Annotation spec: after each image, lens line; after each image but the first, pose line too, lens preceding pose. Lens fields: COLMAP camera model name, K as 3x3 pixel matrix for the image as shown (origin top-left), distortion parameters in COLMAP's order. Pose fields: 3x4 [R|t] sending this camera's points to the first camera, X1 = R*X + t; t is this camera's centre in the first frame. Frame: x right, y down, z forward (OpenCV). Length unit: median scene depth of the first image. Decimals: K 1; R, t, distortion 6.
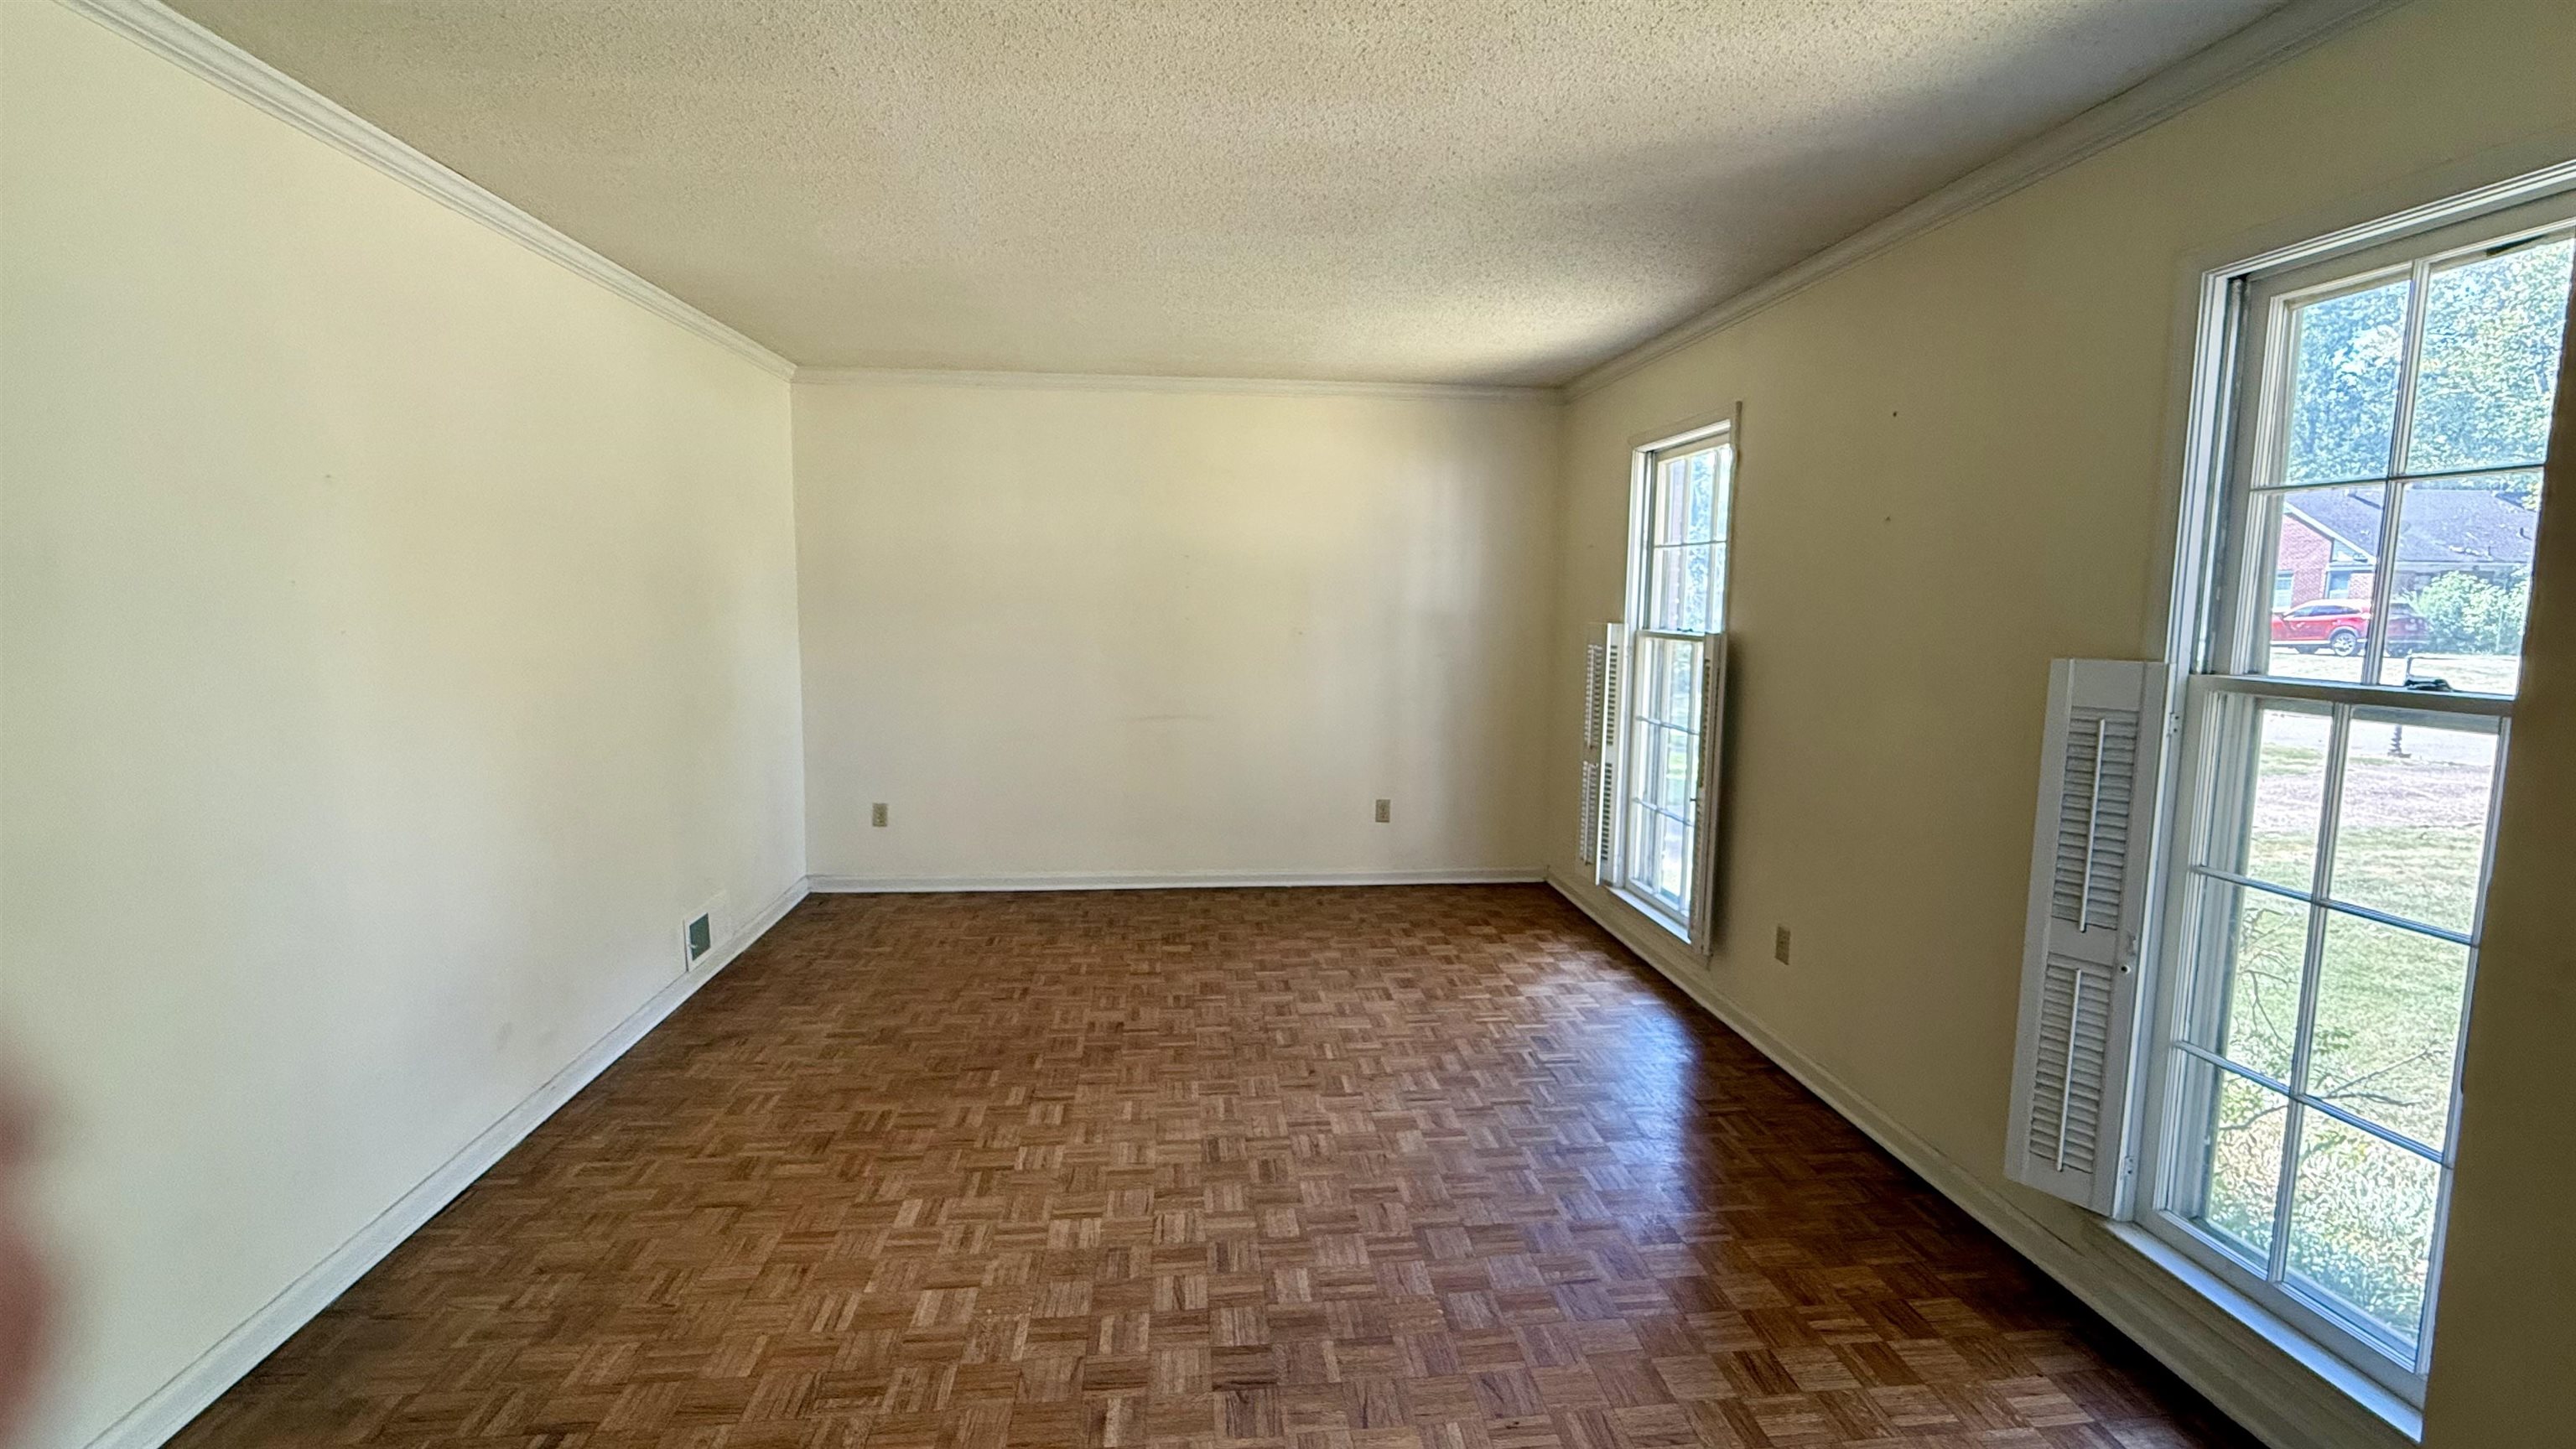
lens RADIAL K [[1124.3, 0, 1288.0], [0, 1124.3, 724.5], [0, 0, 1]] dist [0.002708, 0.000201]
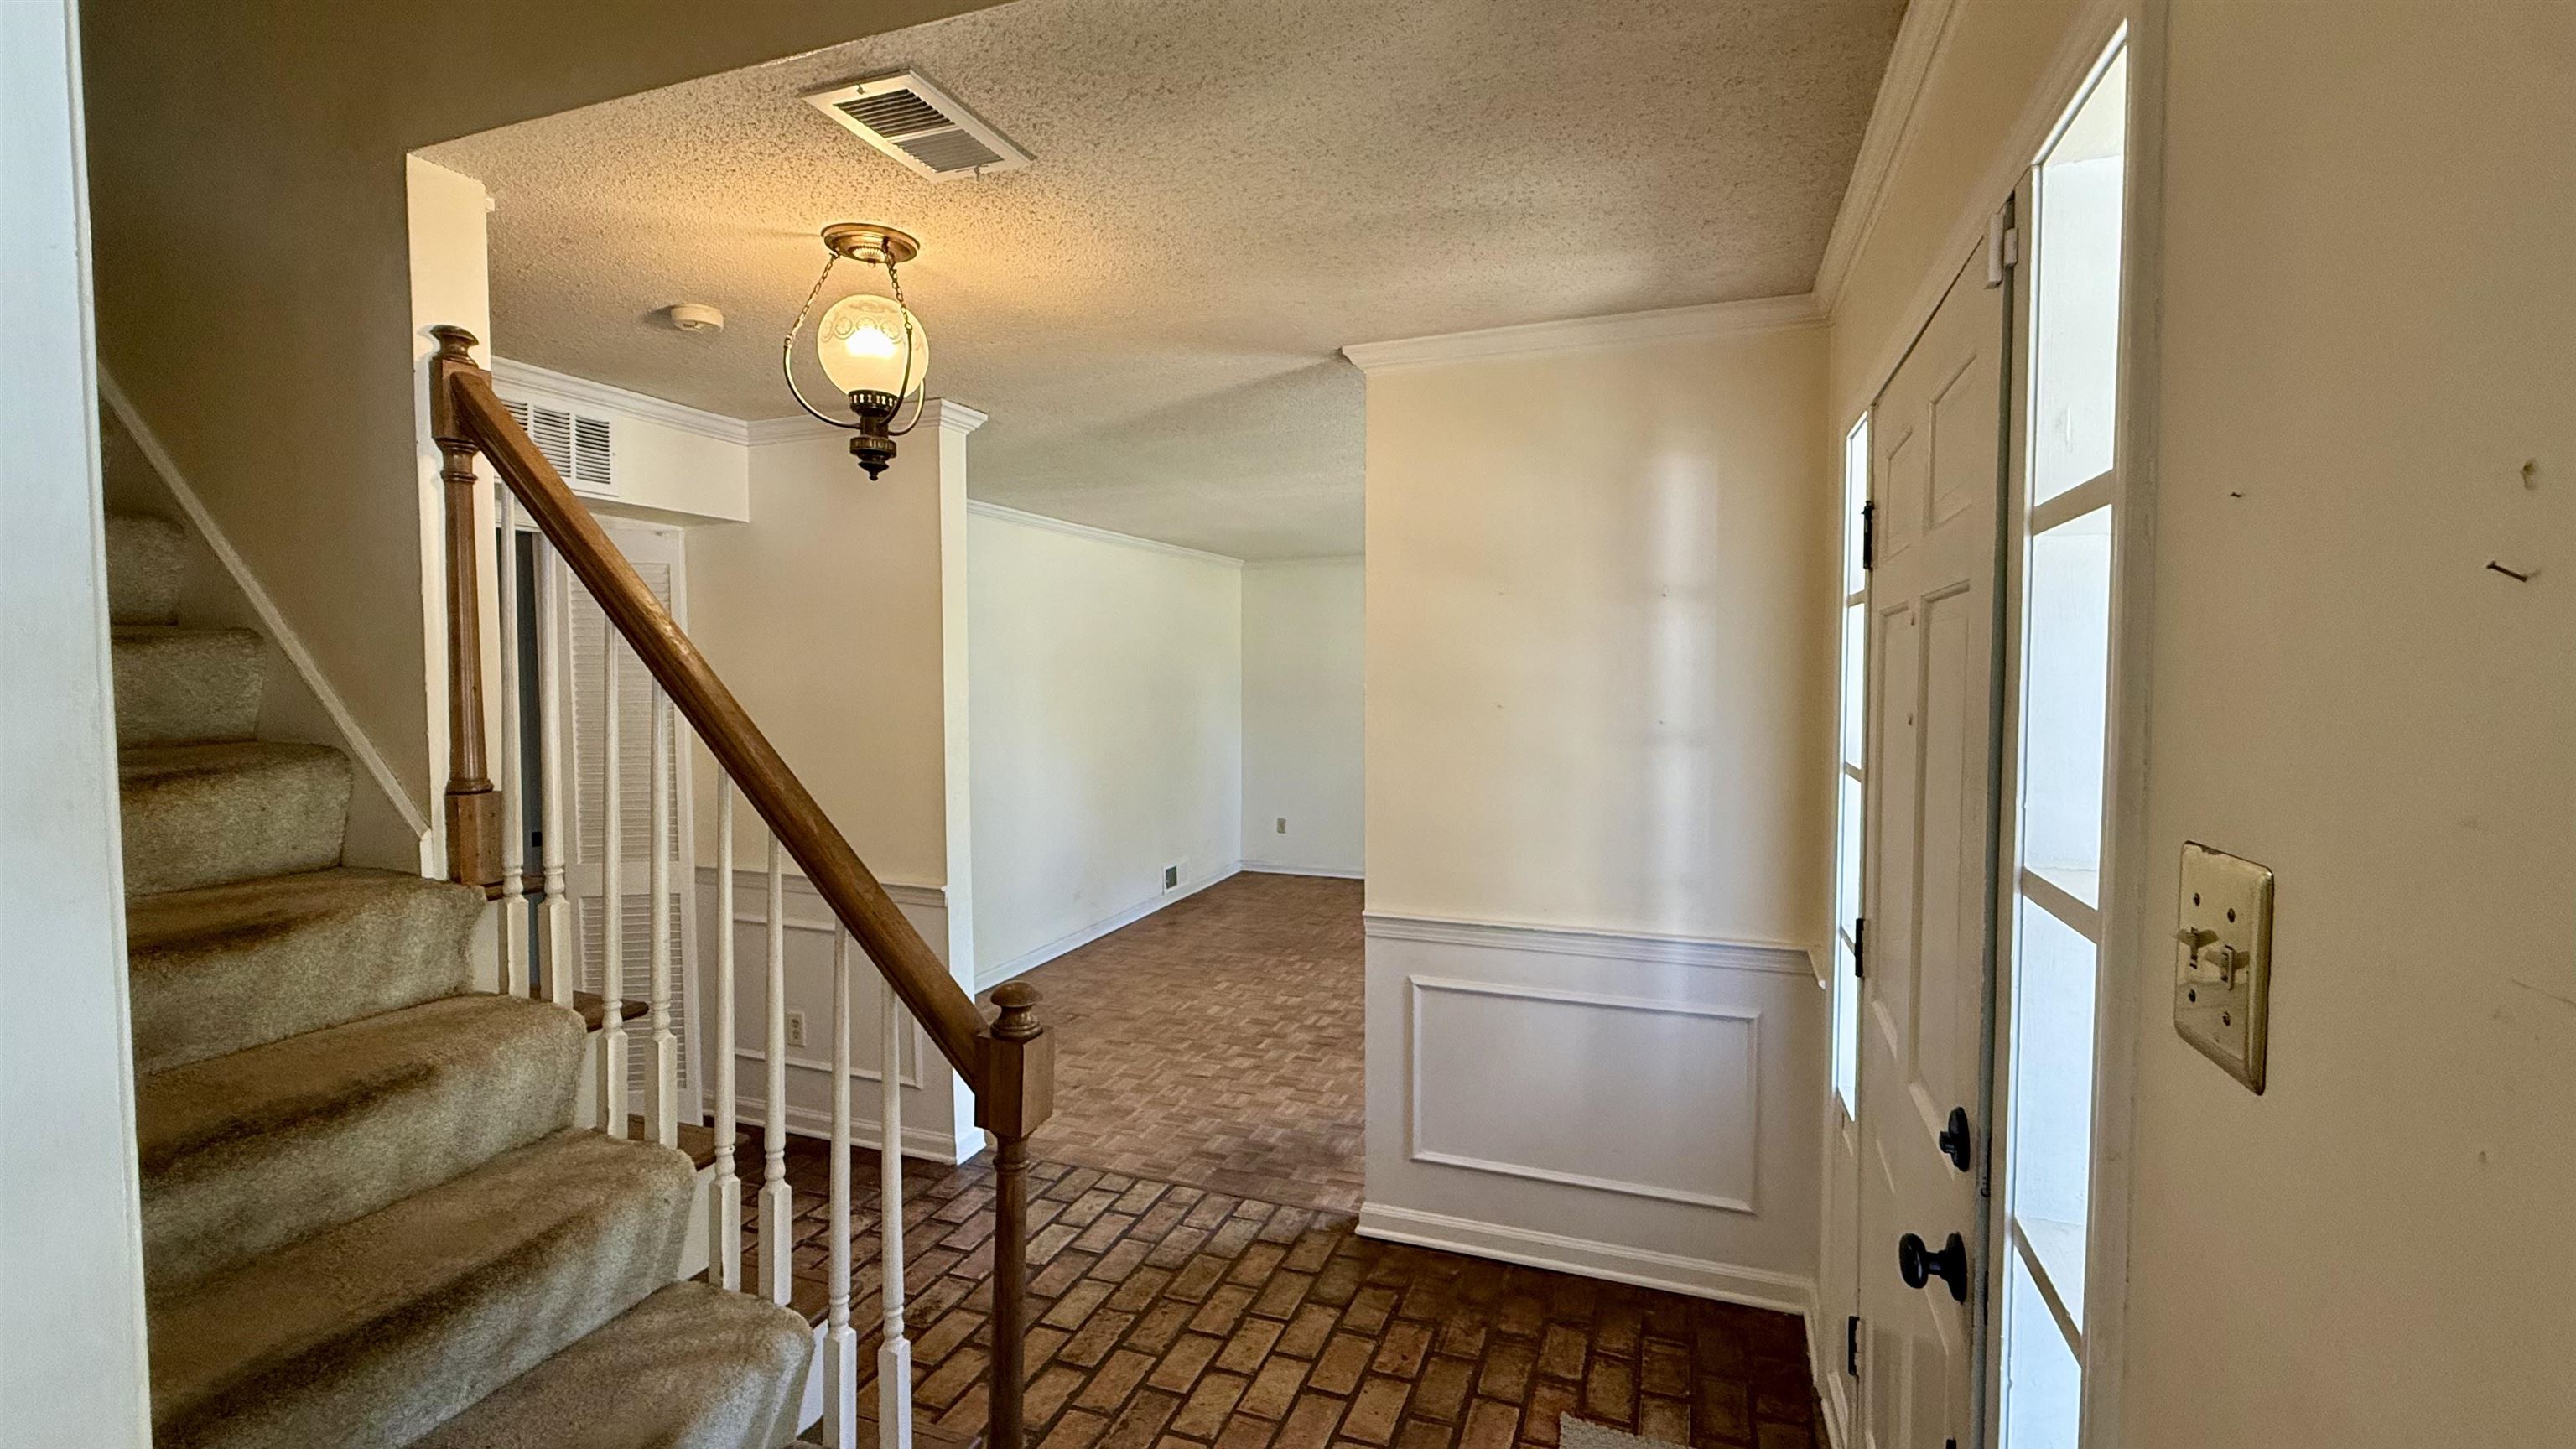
lens RADIAL K [[1073.7, 0, 1294.6], [0, 1073.7, 722.0], [0, 0, 1]] dist [0.000572, -0.000045]
pose [[0.898251, 0.004719, -0.439458, 0.645778], [-0.035941, 0.997382, -0.062753, 0.051453], [0.438011, 0.072163, 0.896069, -0.767581]]
